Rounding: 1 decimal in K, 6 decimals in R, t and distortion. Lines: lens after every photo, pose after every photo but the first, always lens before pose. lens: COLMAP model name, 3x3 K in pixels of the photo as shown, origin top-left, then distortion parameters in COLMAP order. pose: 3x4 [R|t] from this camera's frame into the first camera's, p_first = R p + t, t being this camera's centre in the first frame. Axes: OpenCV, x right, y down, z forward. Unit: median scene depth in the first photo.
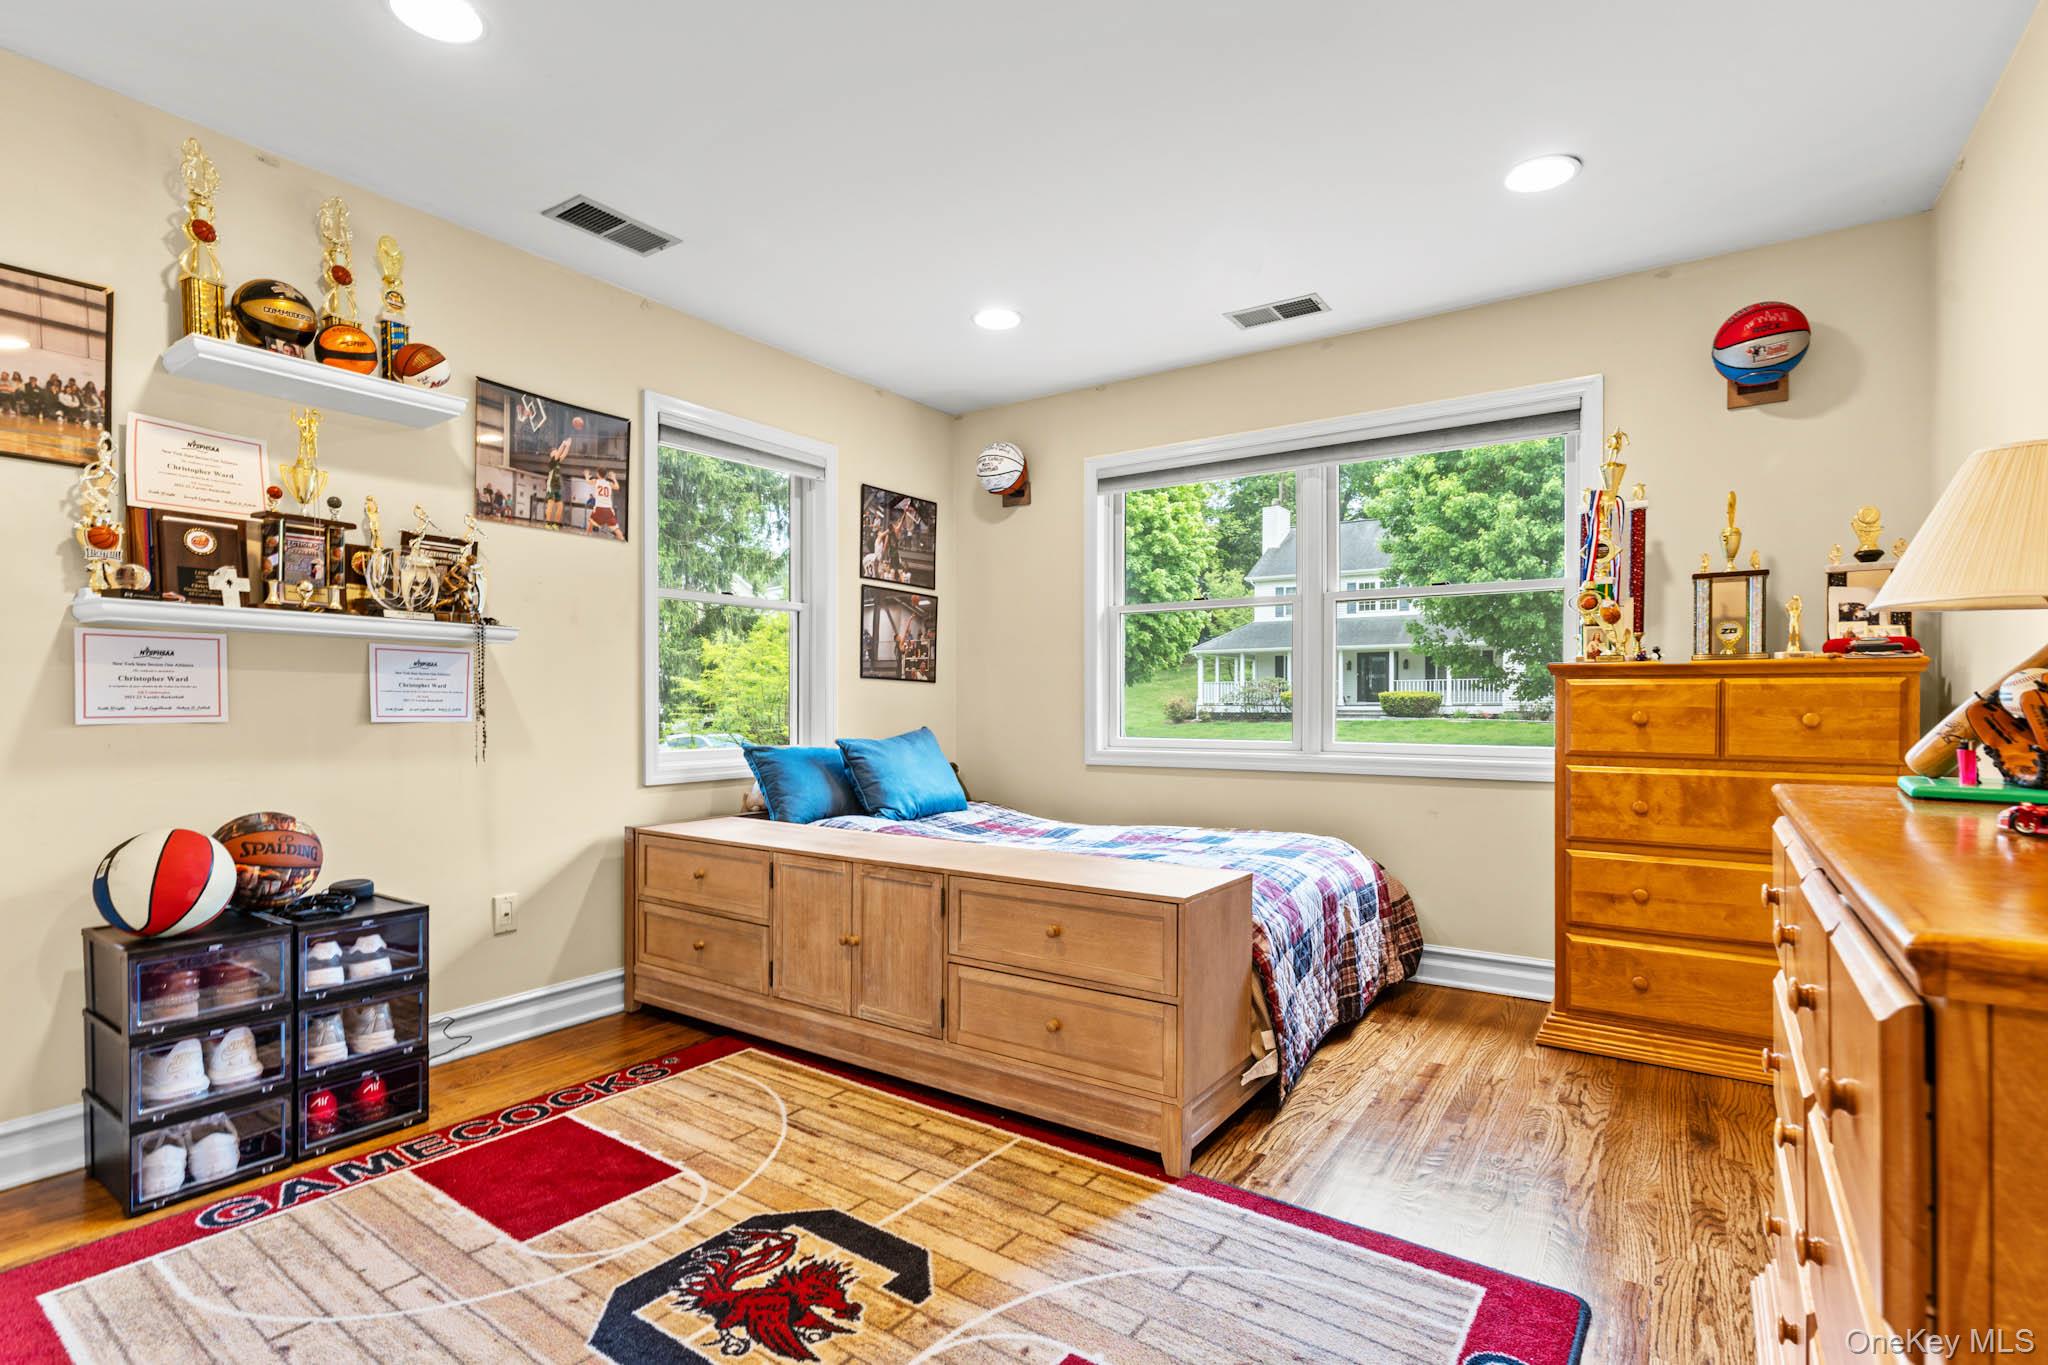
lens RADIAL K [[978.7, 0, 1004.4], [0, 978.7, 691.4], [0, 0, 1]] dist [-0.000950, -0.000077]
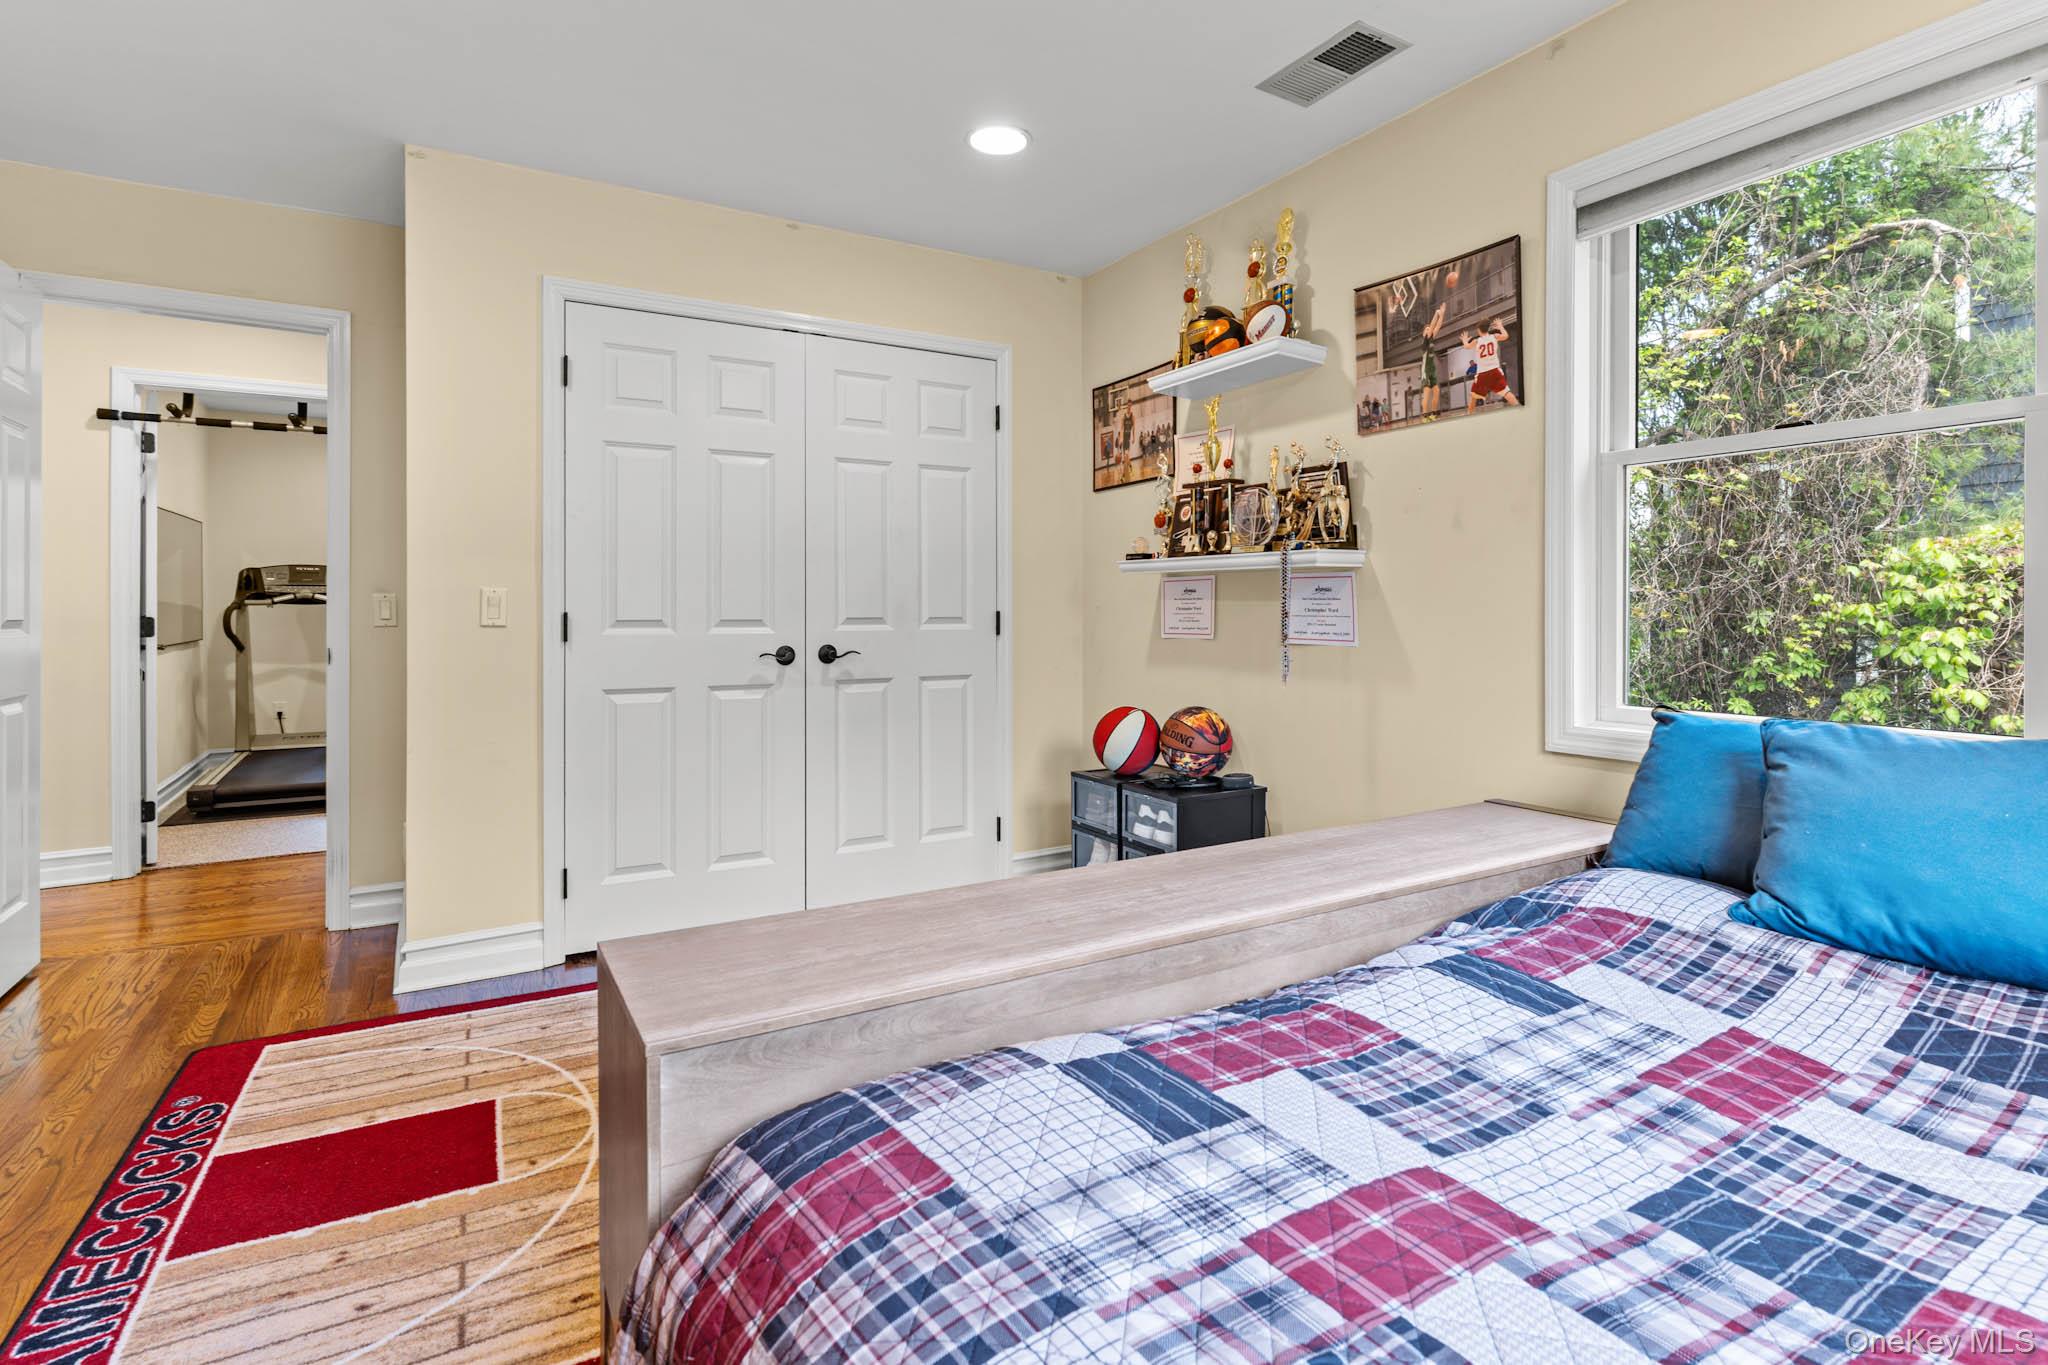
lens RADIAL K [[980.9, 0, 1026.4], [0, 980.9, 603.1], [0, 0, 1]] dist [-0.000057, 0.000192]
pose [[-0.401455, -0.003503, -0.915872, 0.454891], [0.013192, 0.999867, -0.009607, -0.006939], [0.915784, -0.015939, -0.401356, 1.039946]]
